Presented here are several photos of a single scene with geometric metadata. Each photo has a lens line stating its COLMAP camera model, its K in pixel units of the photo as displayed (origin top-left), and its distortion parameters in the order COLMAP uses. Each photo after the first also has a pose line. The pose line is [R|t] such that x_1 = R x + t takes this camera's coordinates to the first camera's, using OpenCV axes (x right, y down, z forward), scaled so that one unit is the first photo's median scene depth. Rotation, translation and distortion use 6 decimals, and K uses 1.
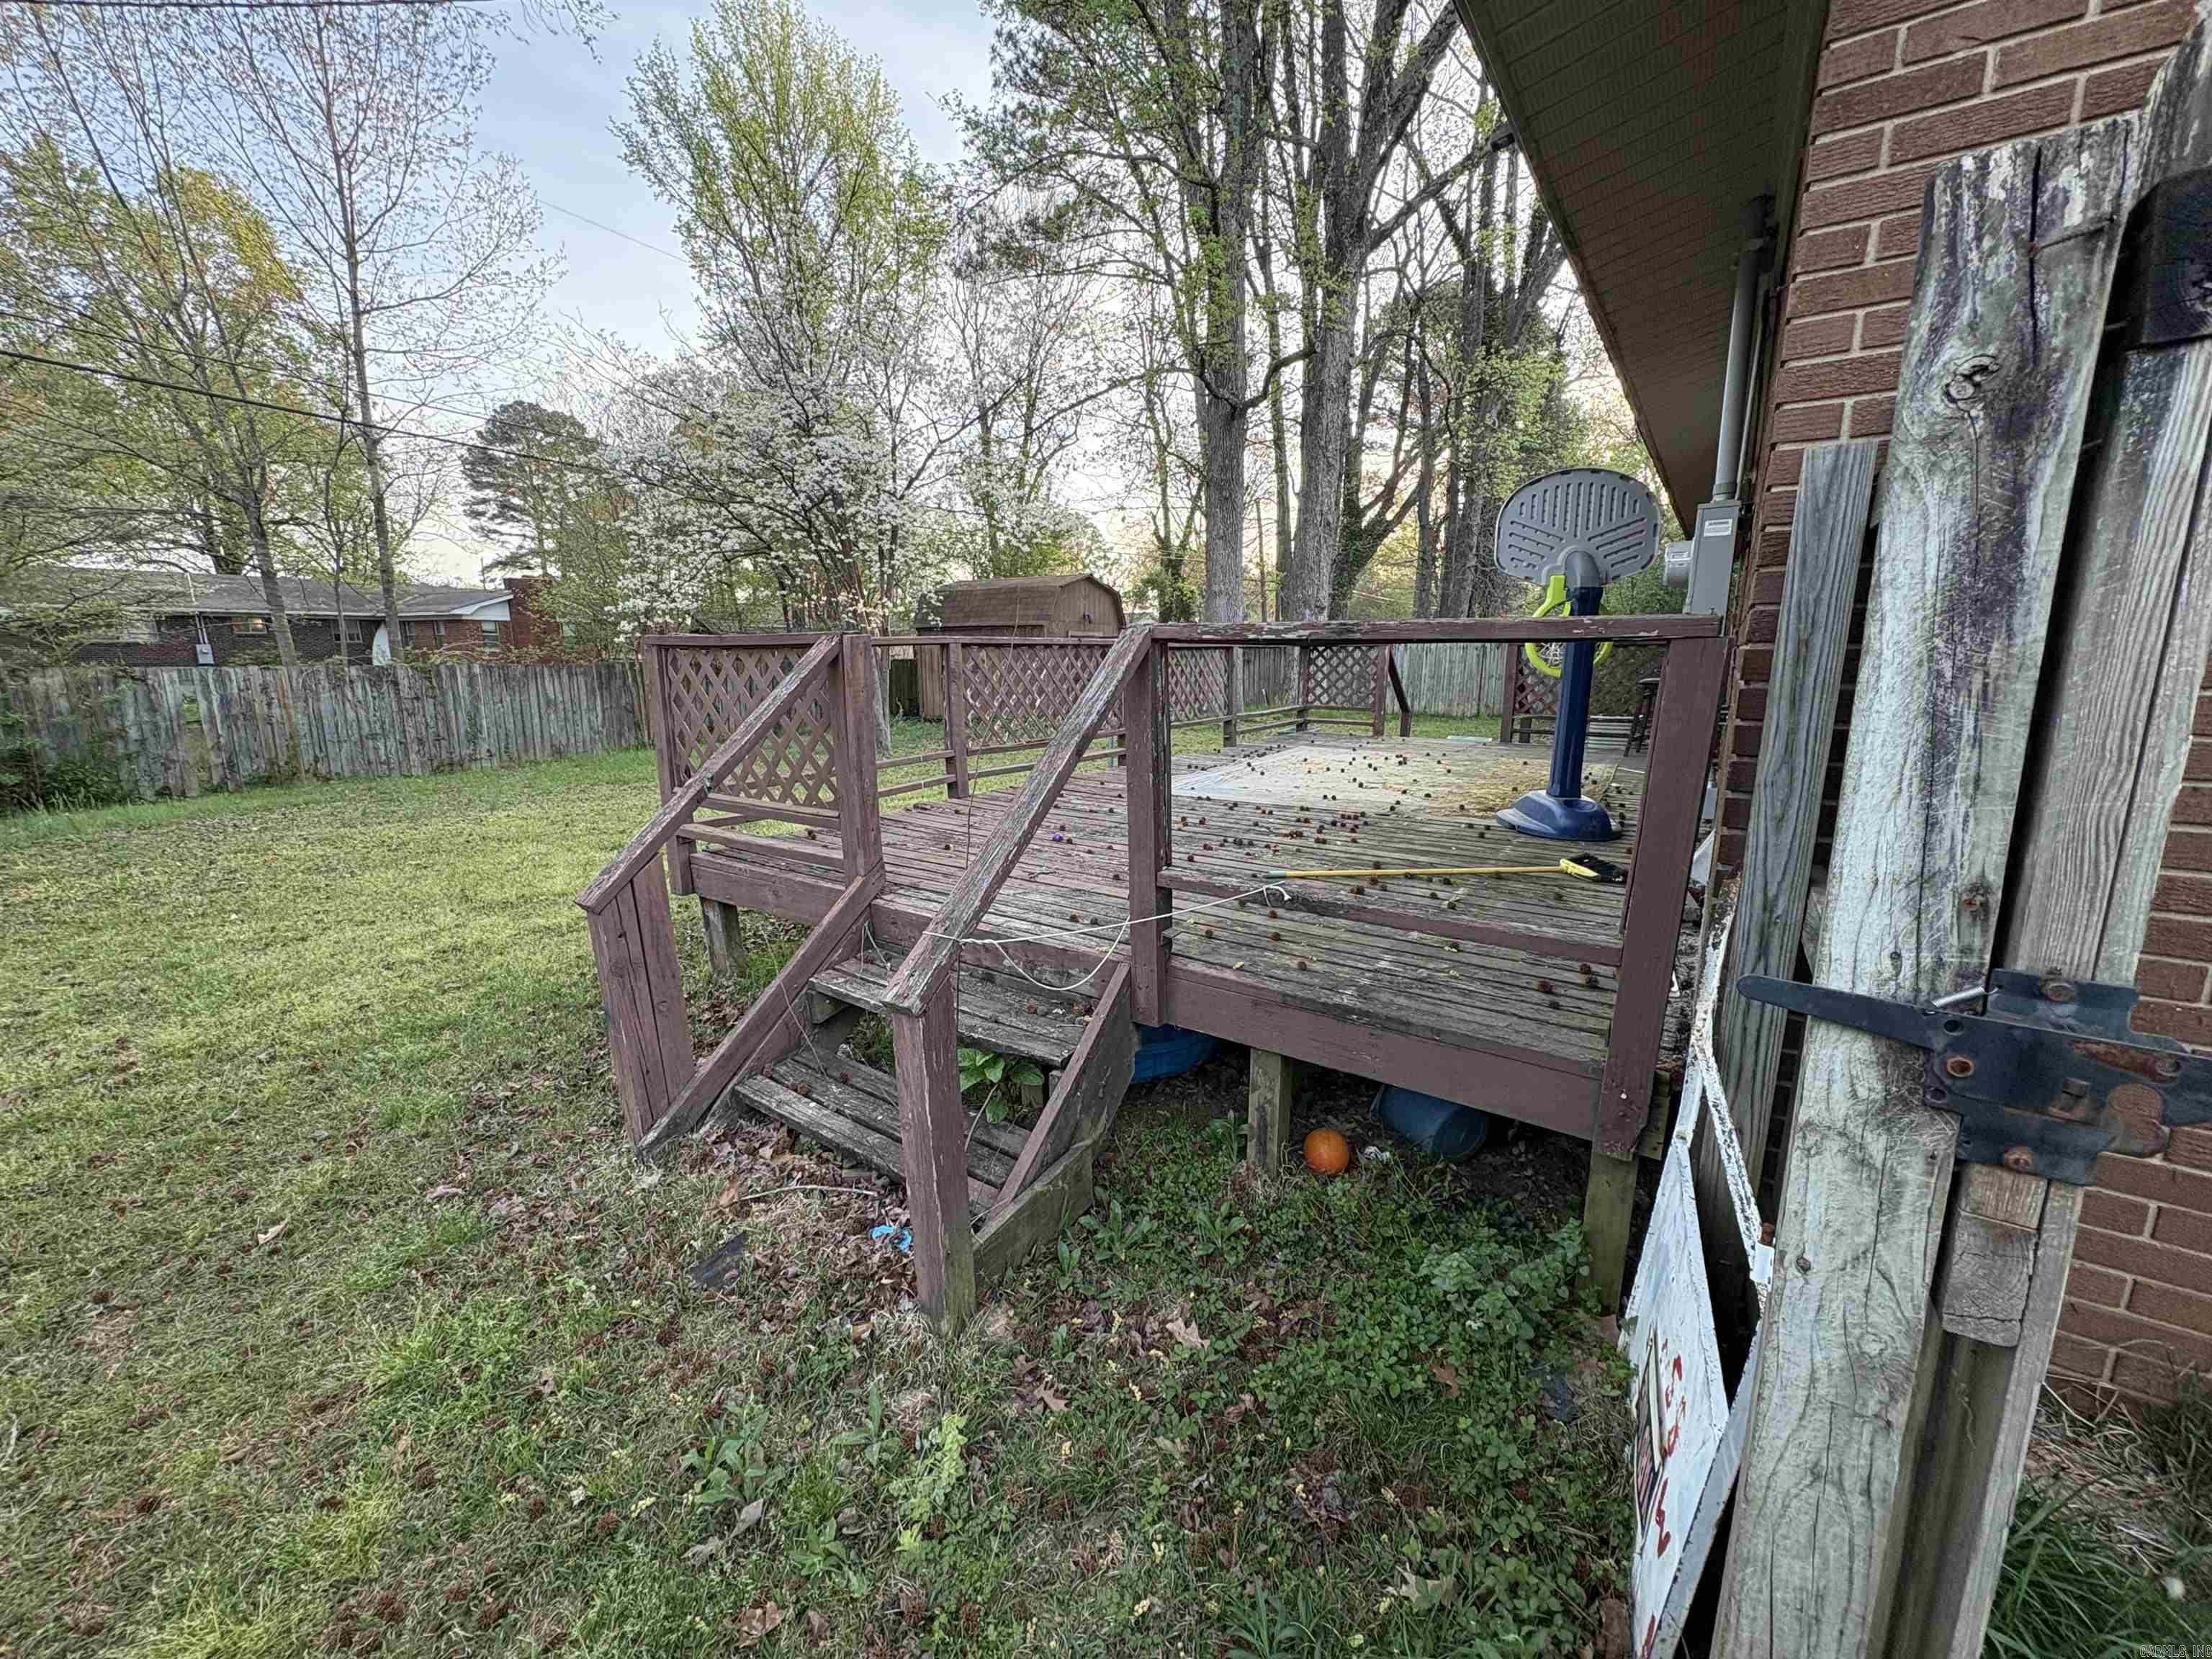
lens RADIAL K [[879.0, 0, 1106.0], [0, 879.0, 829.5], [0, 0, 1]] dist [0.000051, -0.000003]
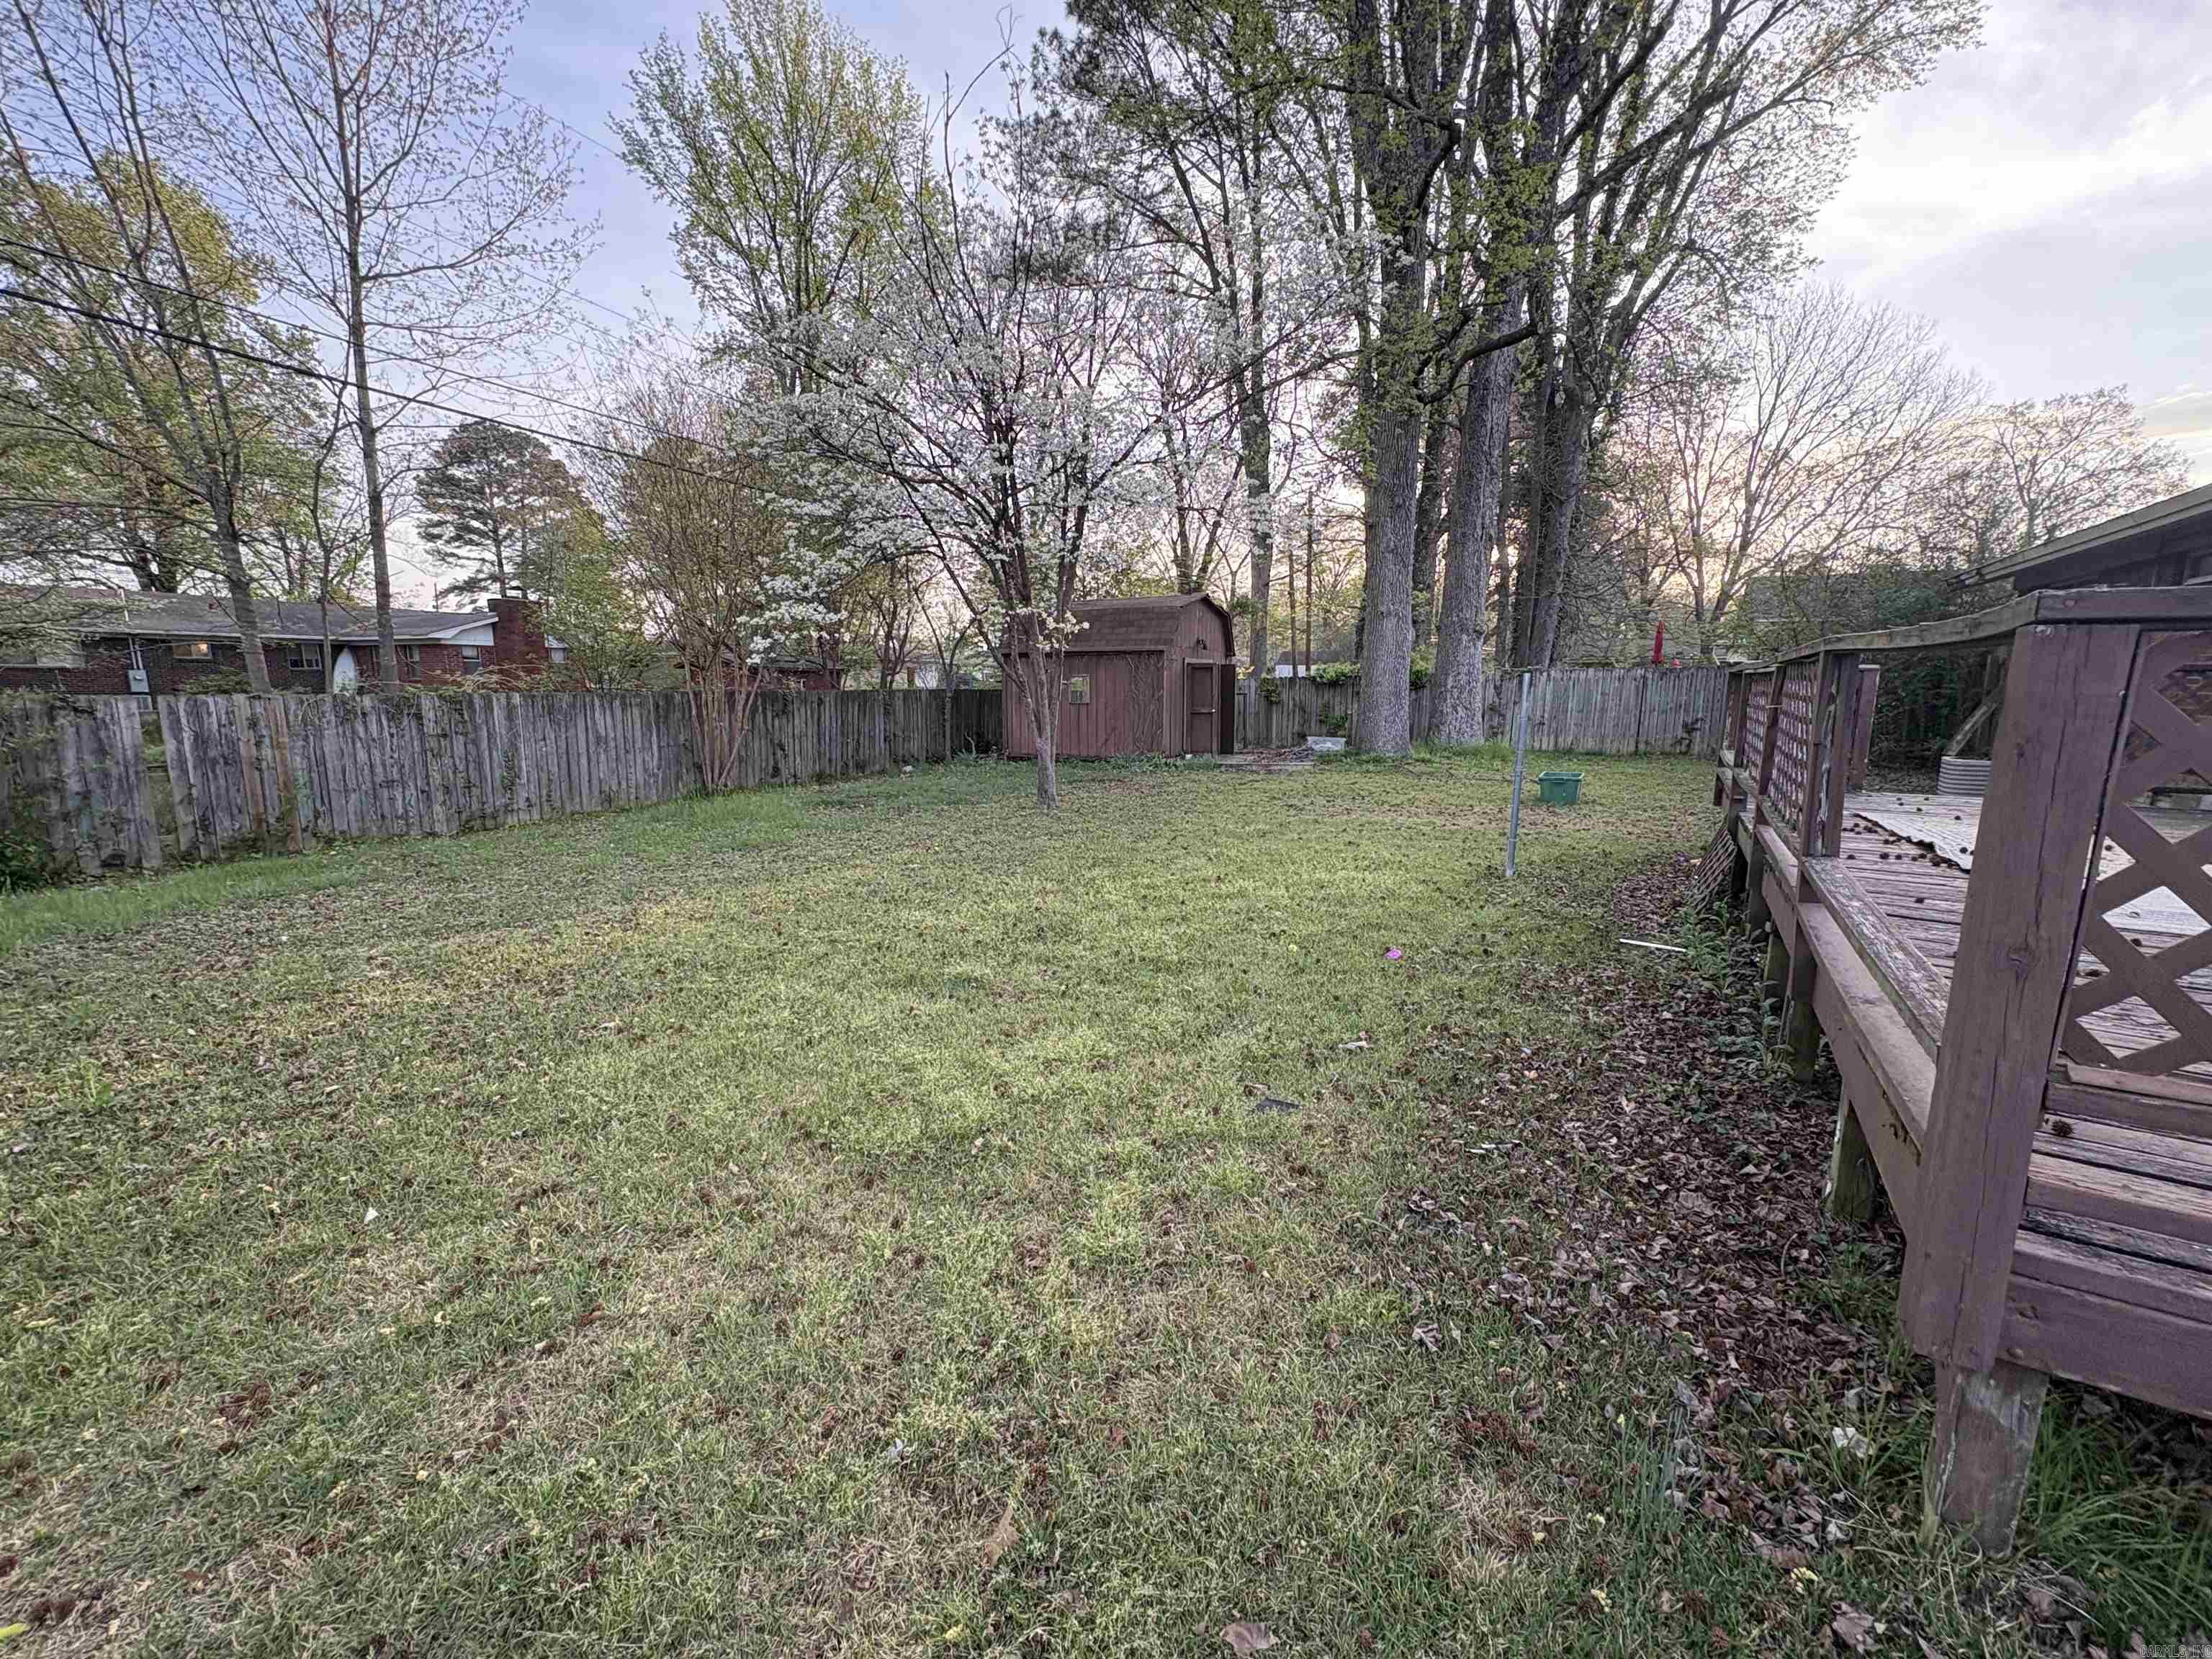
lens RADIAL K [[879.0, 0, 1106.0], [0, 879.0, 829.5], [0, 0, 1]] dist [0.000051, -0.000003]
pose [[0.998863, -0.004314, 0.047482, -0.090316], [0.005980, 0.999370, -0.034995, -0.013204], [-0.047302, 0.035239, 0.998259, 0.073272]]
